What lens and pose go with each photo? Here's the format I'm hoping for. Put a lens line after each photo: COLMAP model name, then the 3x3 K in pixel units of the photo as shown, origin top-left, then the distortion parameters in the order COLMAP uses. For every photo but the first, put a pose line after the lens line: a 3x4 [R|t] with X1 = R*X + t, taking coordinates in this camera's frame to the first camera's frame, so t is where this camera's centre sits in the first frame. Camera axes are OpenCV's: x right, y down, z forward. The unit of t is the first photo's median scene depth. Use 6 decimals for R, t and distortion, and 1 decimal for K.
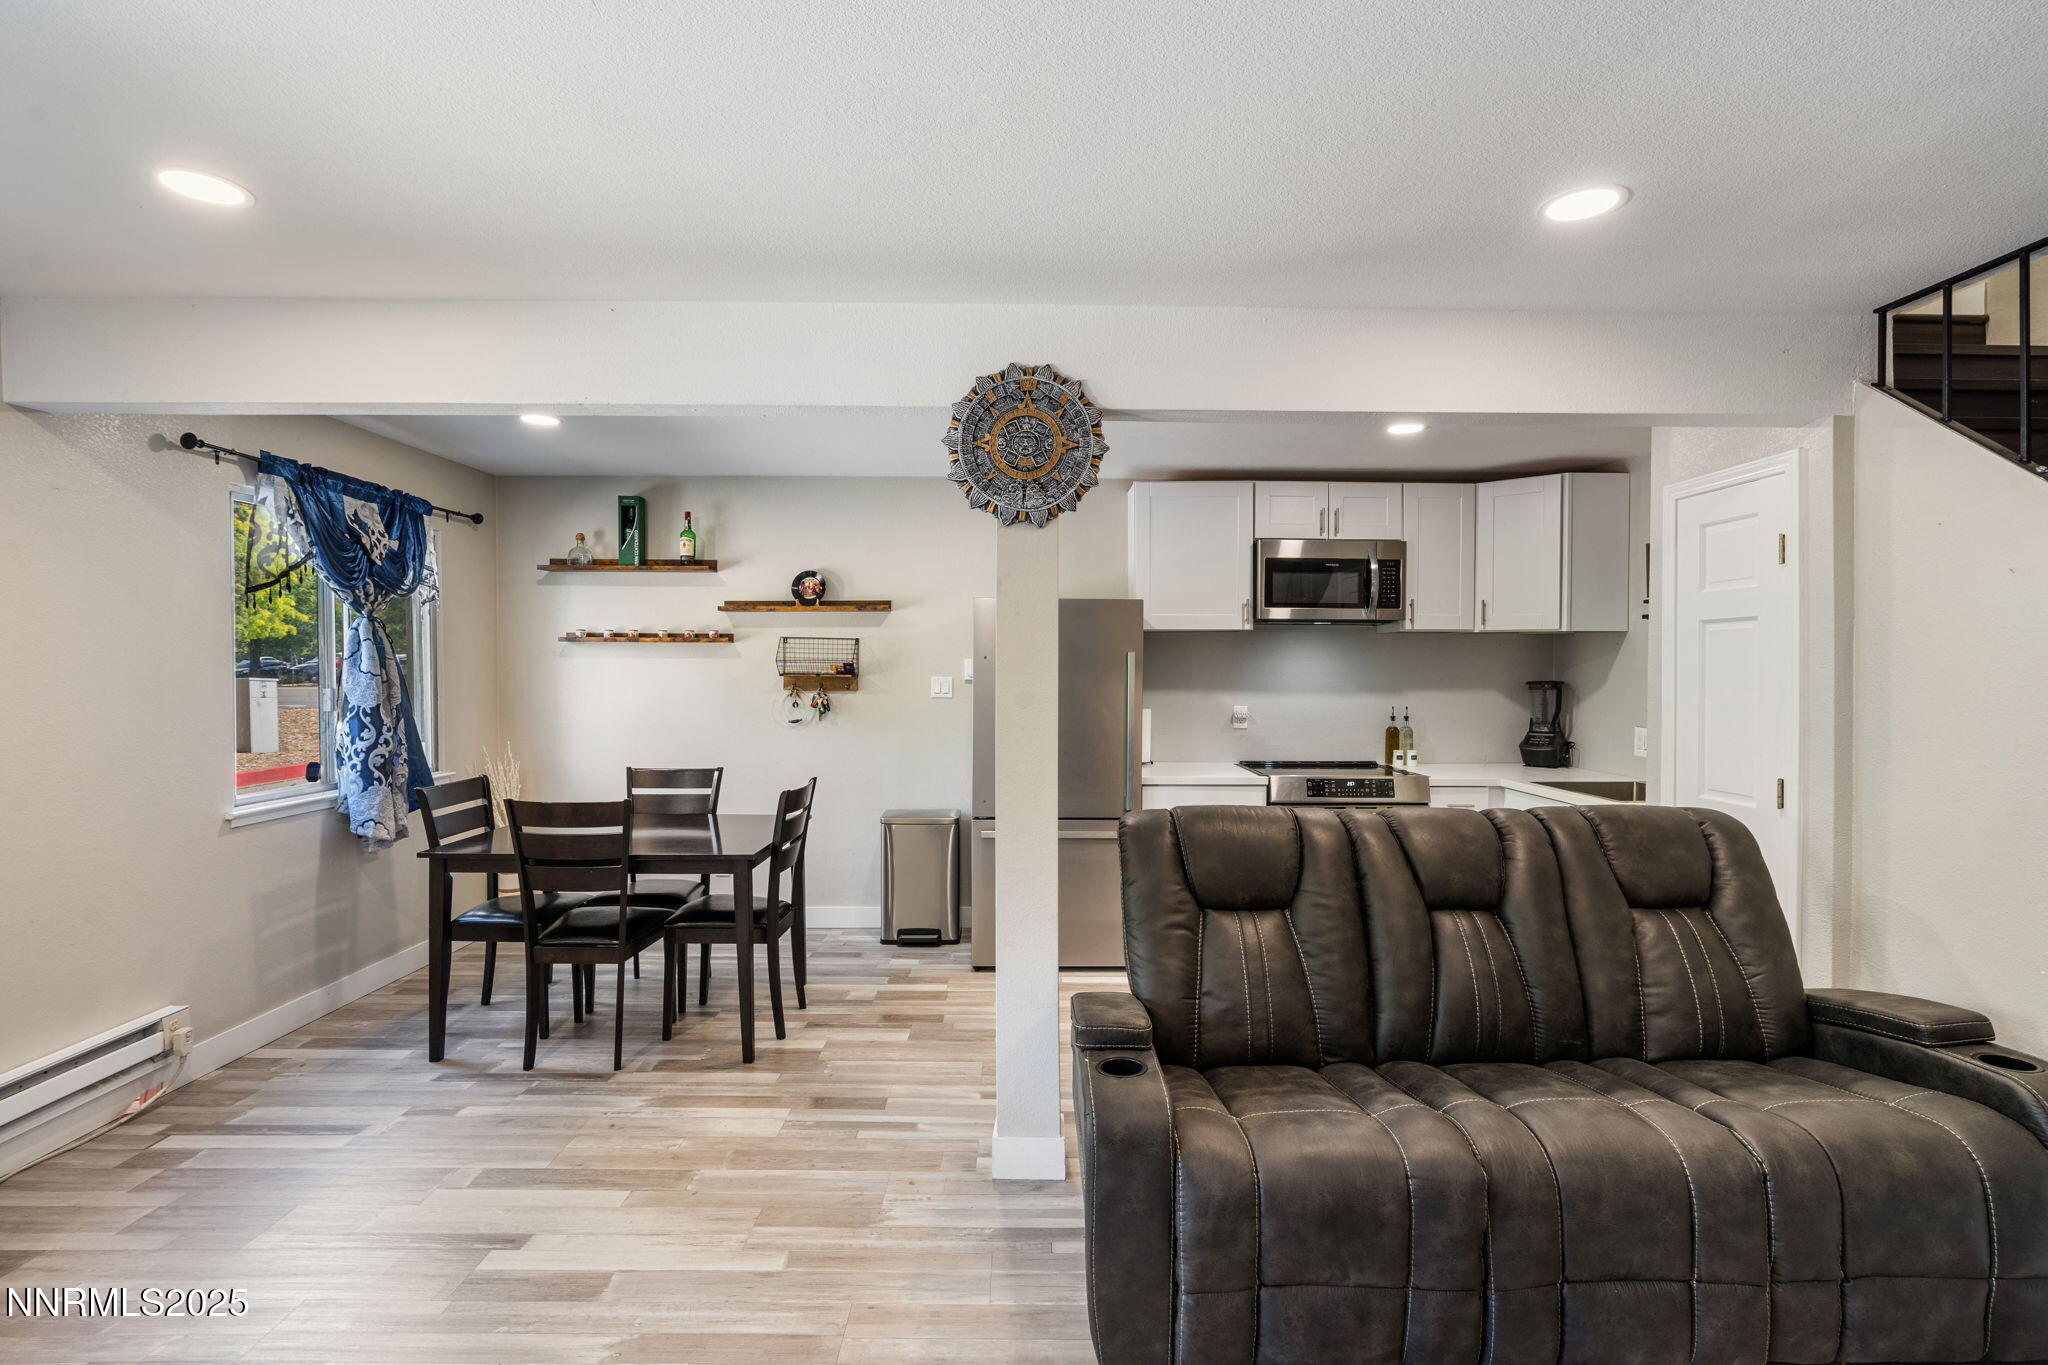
lens RADIAL K [[922.9, 0, 1029.1], [0, 922.9, 673.7], [0, 0, 1]] dist [-0.013623, 0.005217]
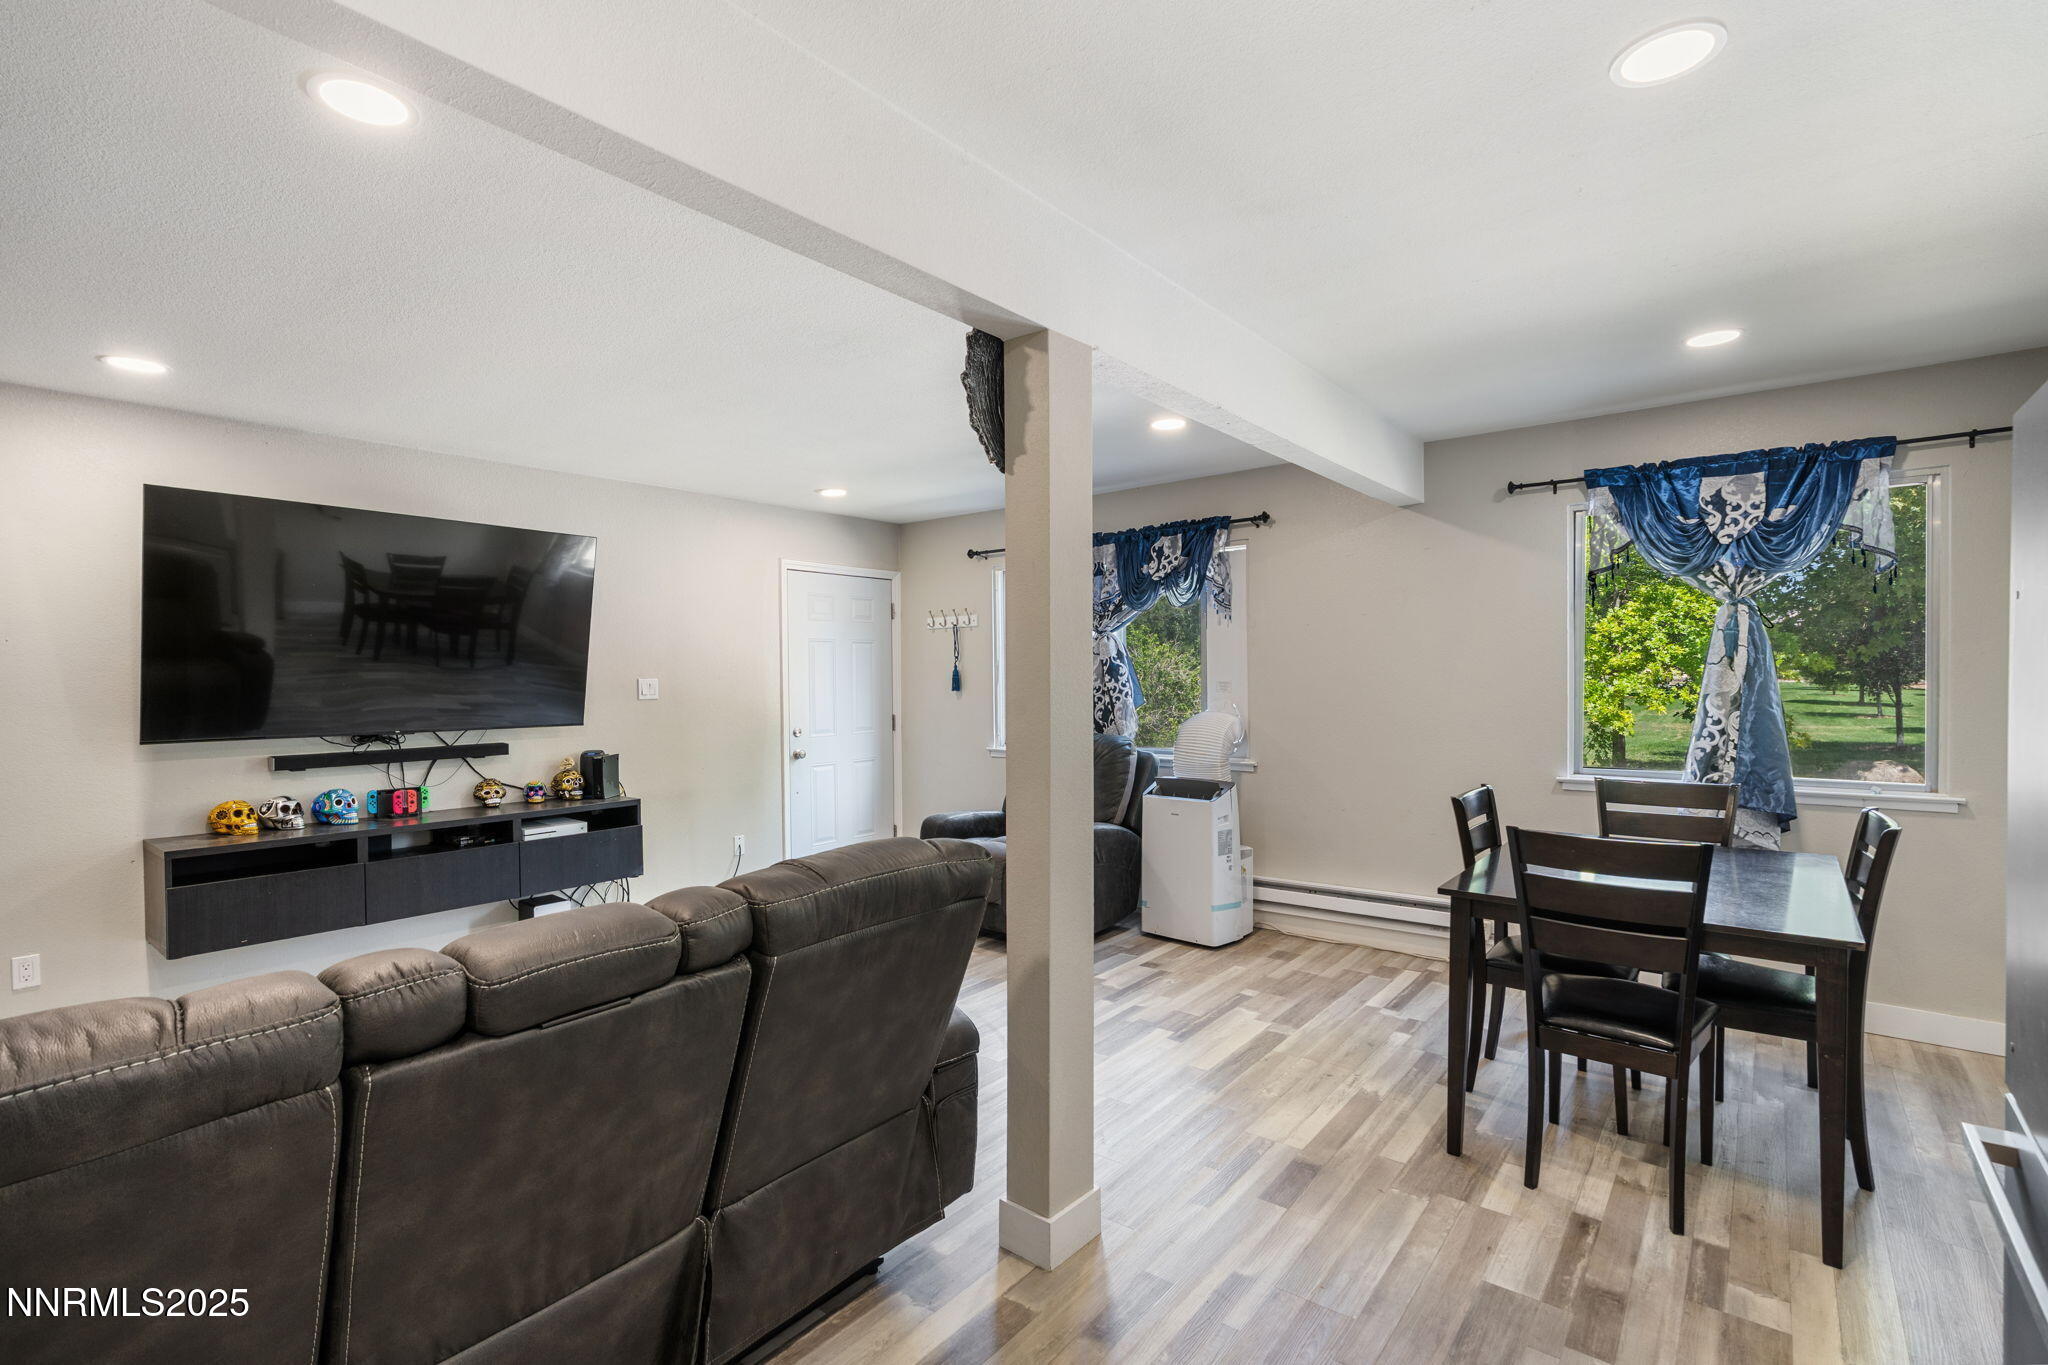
lens RADIAL K [[922.9, 0, 1027.3], [0, 922.9, 703.8], [0, 0, 1]] dist [-0.013623, 0.005217]
pose [[-0.631417, 0.027731, -0.774948, 0.424320], [0.001155, 0.999393, 0.034821, 0.008646], [0.775443, 0.021092, -0.631065, 0.976555]]
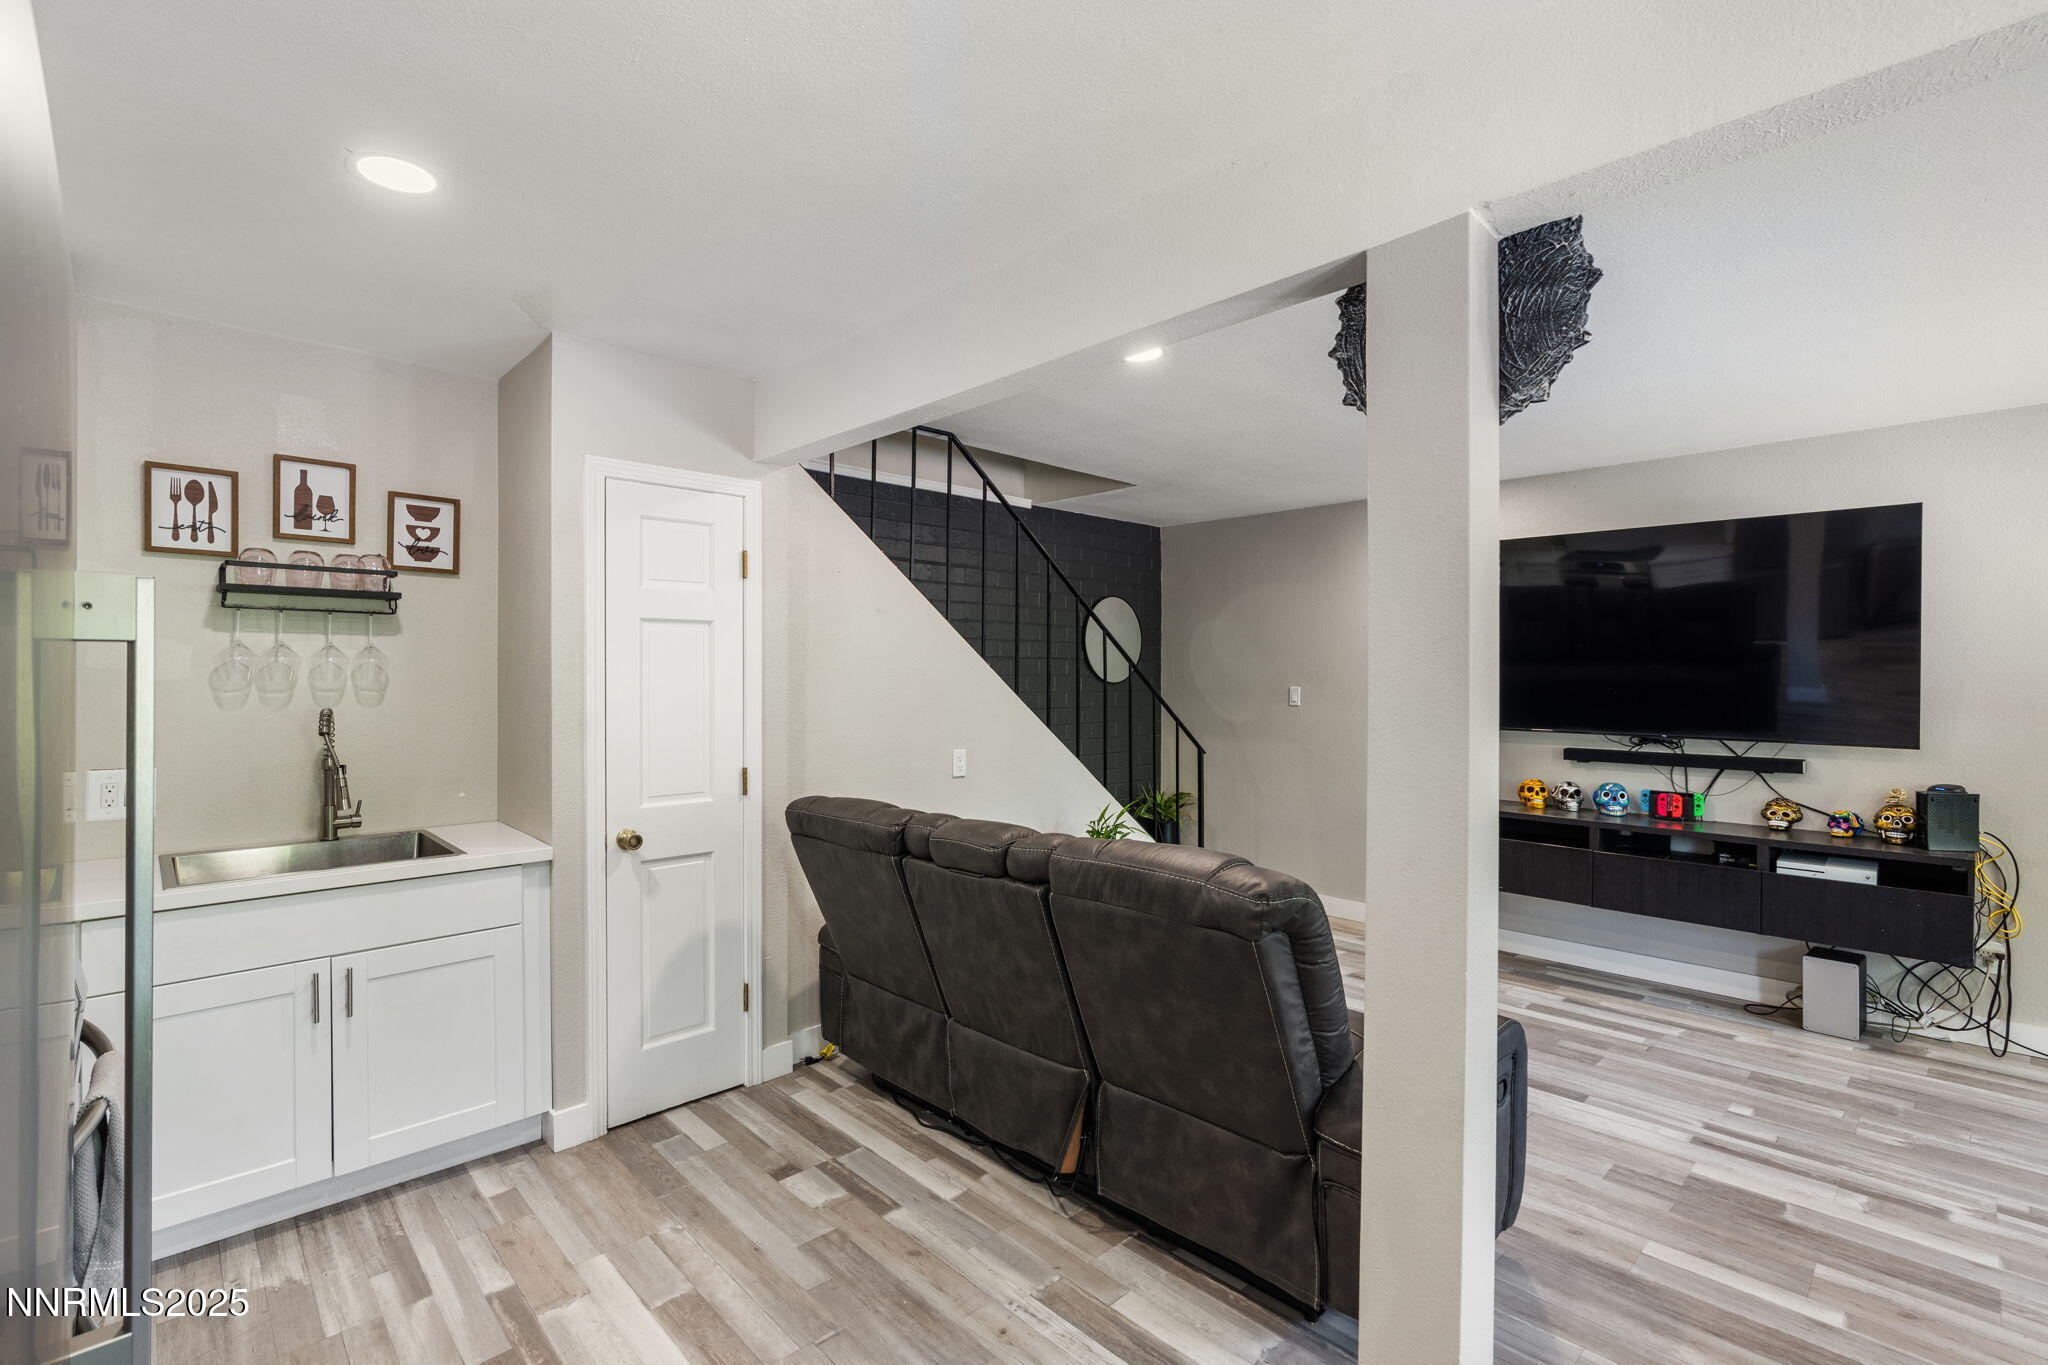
lens RADIAL K [[922.9, 0, 1029.0], [0, 922.9, 682.5], [0, 0, 1]] dist [-0.013623, 0.005217]
pose [[-0.687780, -0.007953, 0.725876, -0.164677], [0.003584, 0.999891, 0.014352, -0.003729], [-0.725910, 0.012473, -0.687676, 1.034199]]
